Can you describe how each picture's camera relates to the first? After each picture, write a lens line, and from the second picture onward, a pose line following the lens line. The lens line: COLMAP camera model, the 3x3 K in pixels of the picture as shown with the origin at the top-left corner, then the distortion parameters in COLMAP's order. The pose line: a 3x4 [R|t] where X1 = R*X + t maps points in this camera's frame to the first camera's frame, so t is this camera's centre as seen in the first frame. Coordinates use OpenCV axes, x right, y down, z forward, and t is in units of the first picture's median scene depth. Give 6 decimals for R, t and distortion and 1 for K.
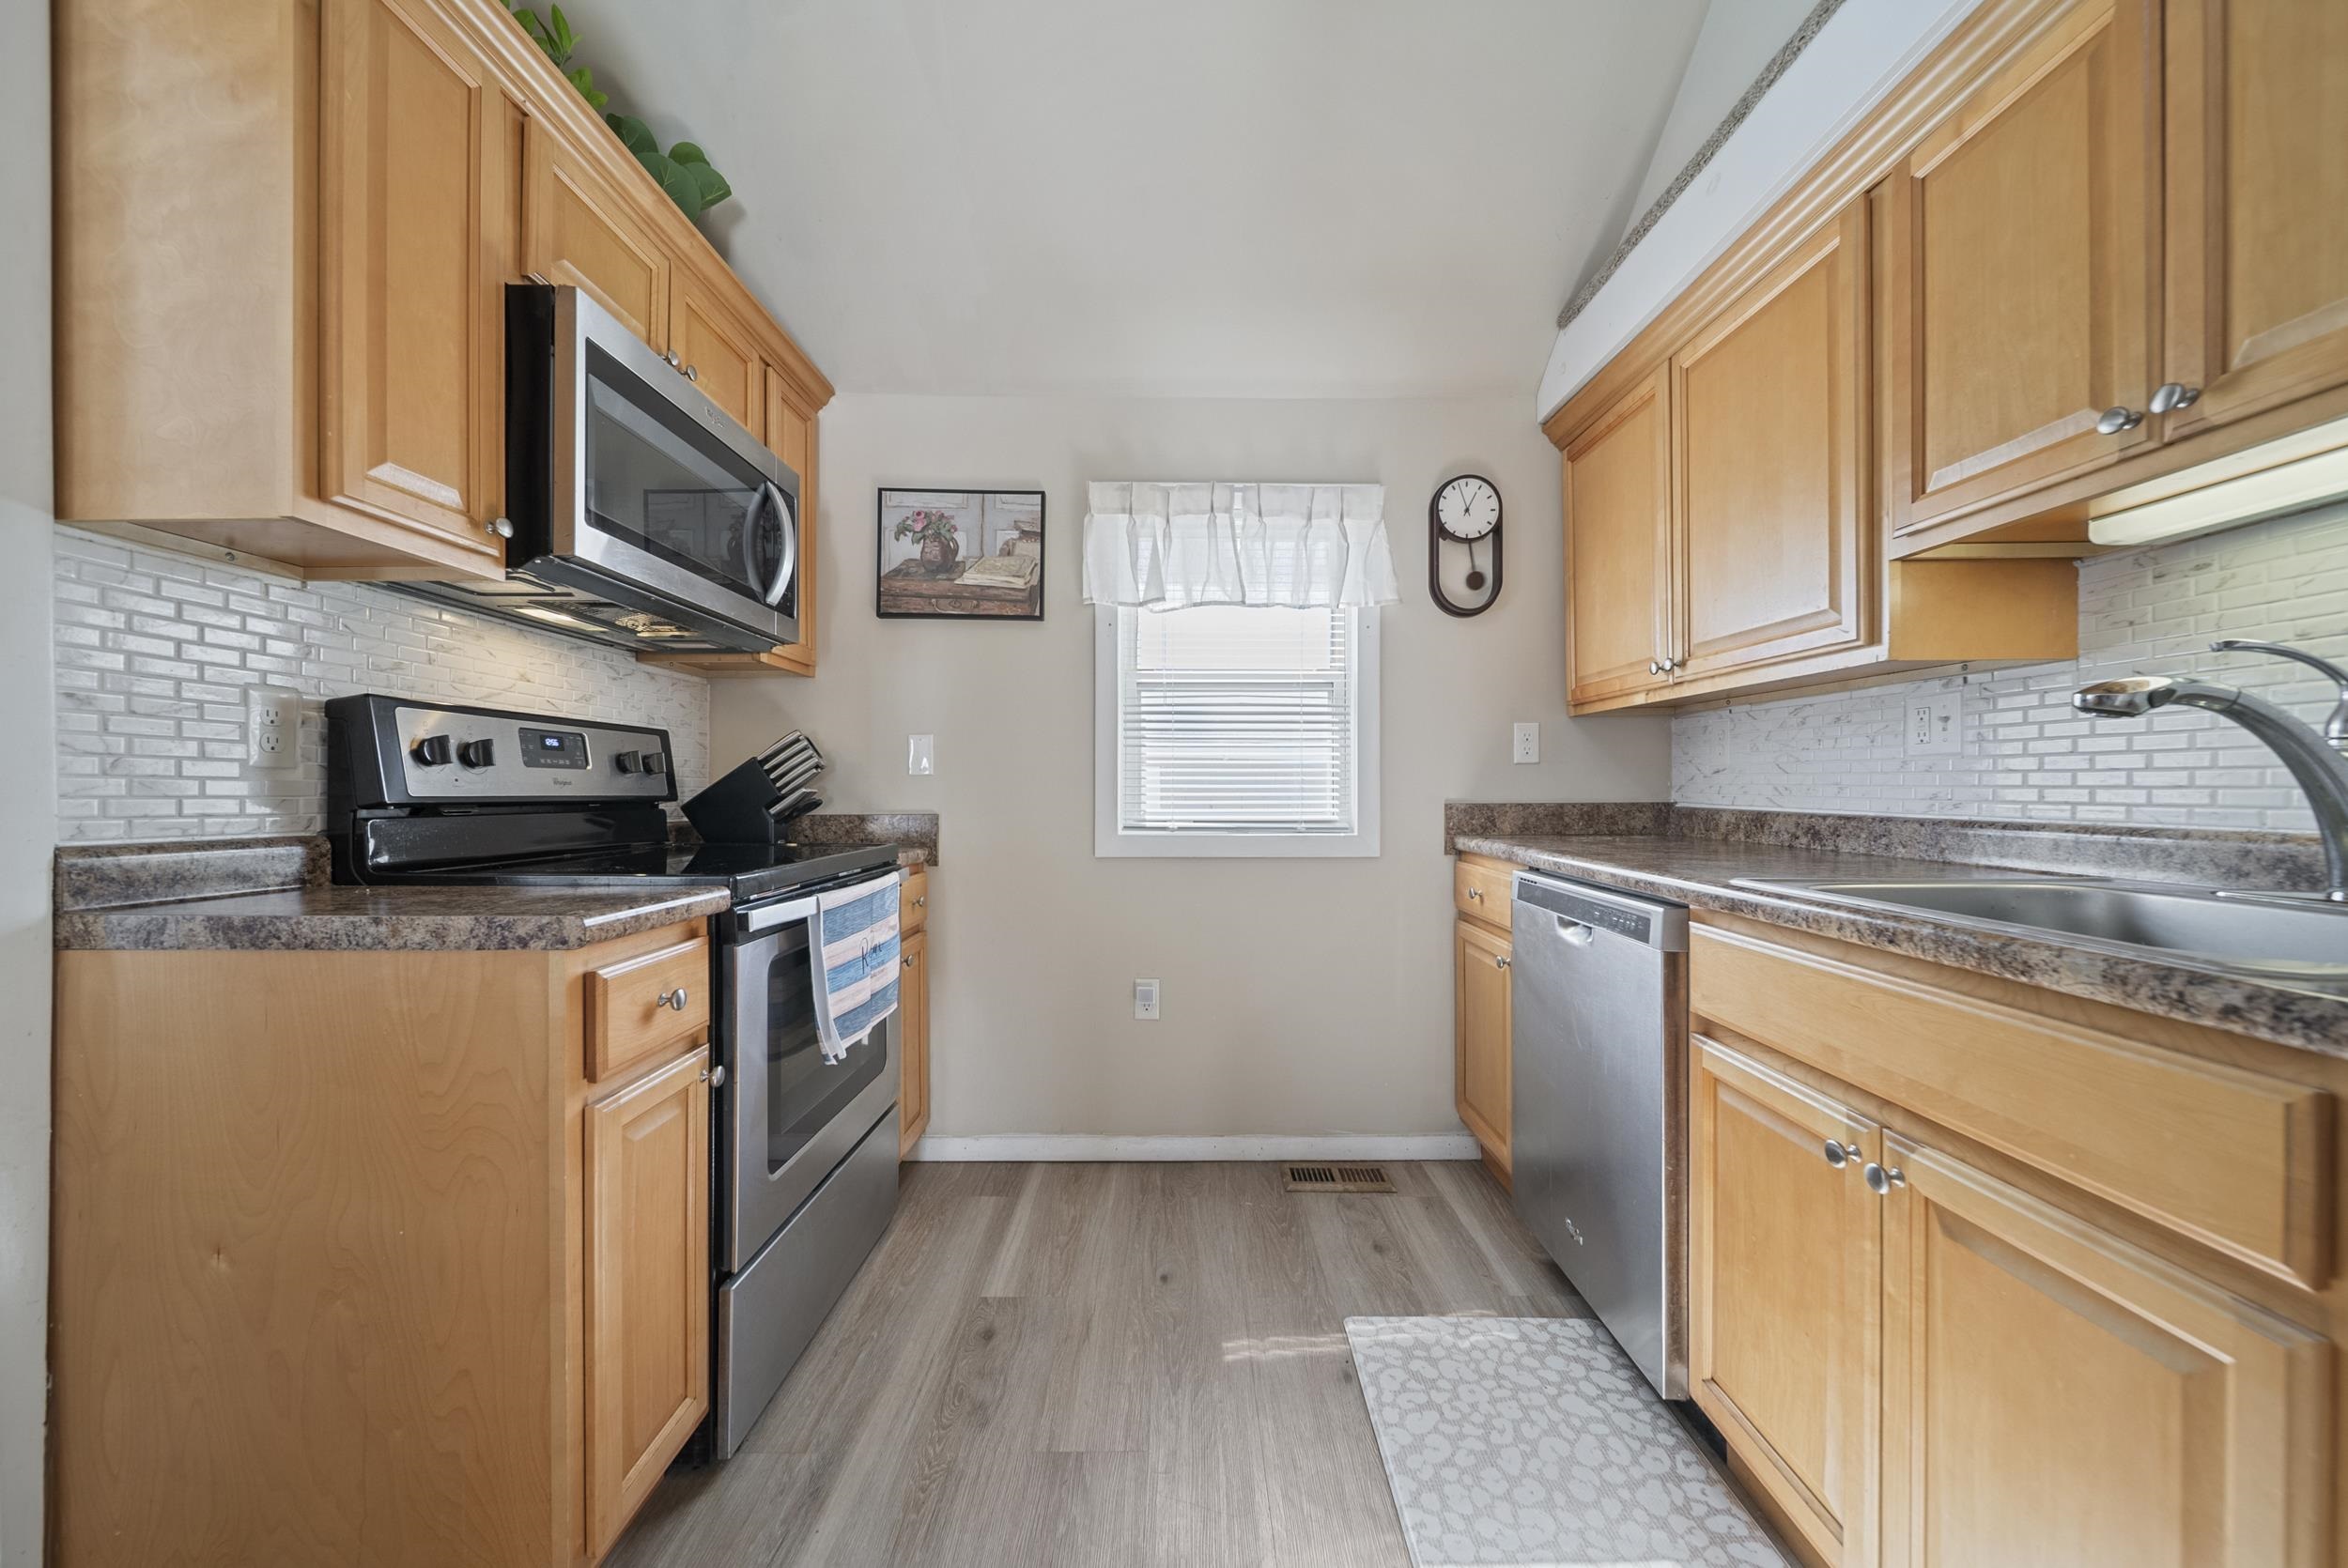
lens RADIAL K [[844.7, 0, 1170.9], [0, 844.7, 790.1], [0, 0, 1]] dist [-0.000004, -0.001568]
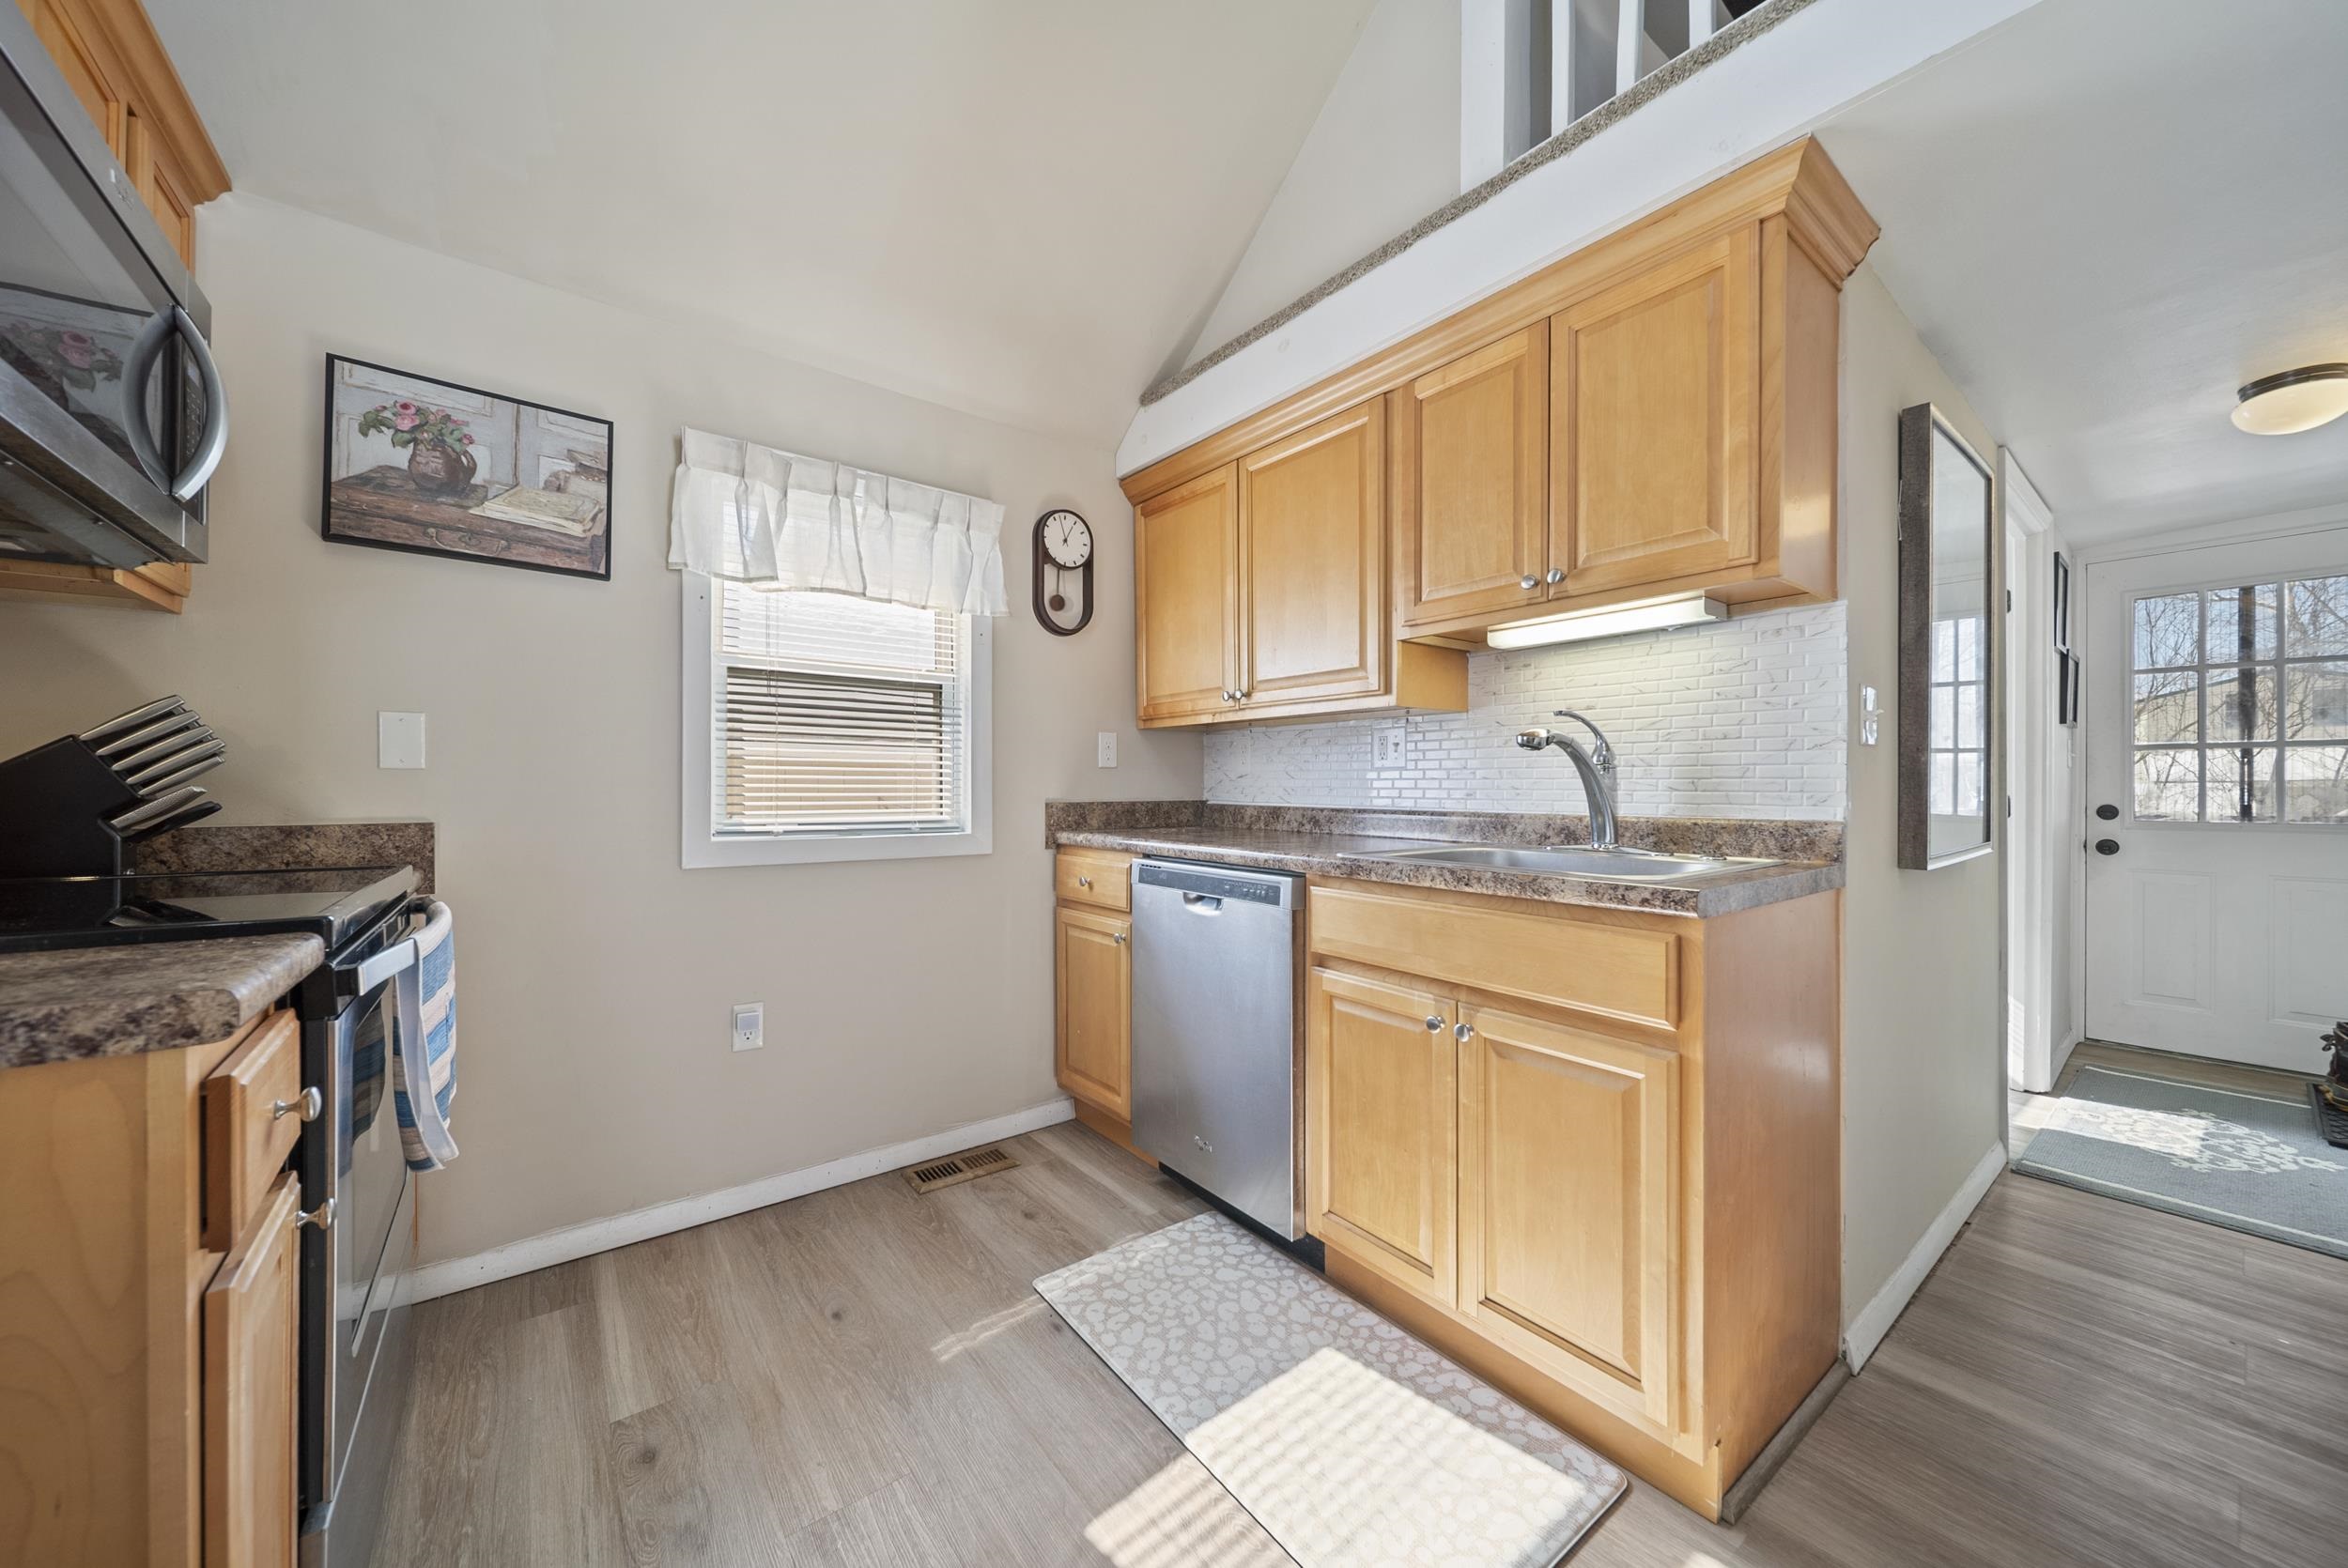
lens RADIAL K [[844.7, 0, 1180.3], [0, 844.7, 784.6], [0, 0, 1]] dist [-0.000004, -0.001568]
pose [[0.784593, 0.005611, 0.619985, -0.290553], [-0.001427, 0.999973, -0.007244, 0.000133], [-0.620009, 0.004799, 0.784580, 0.033770]]
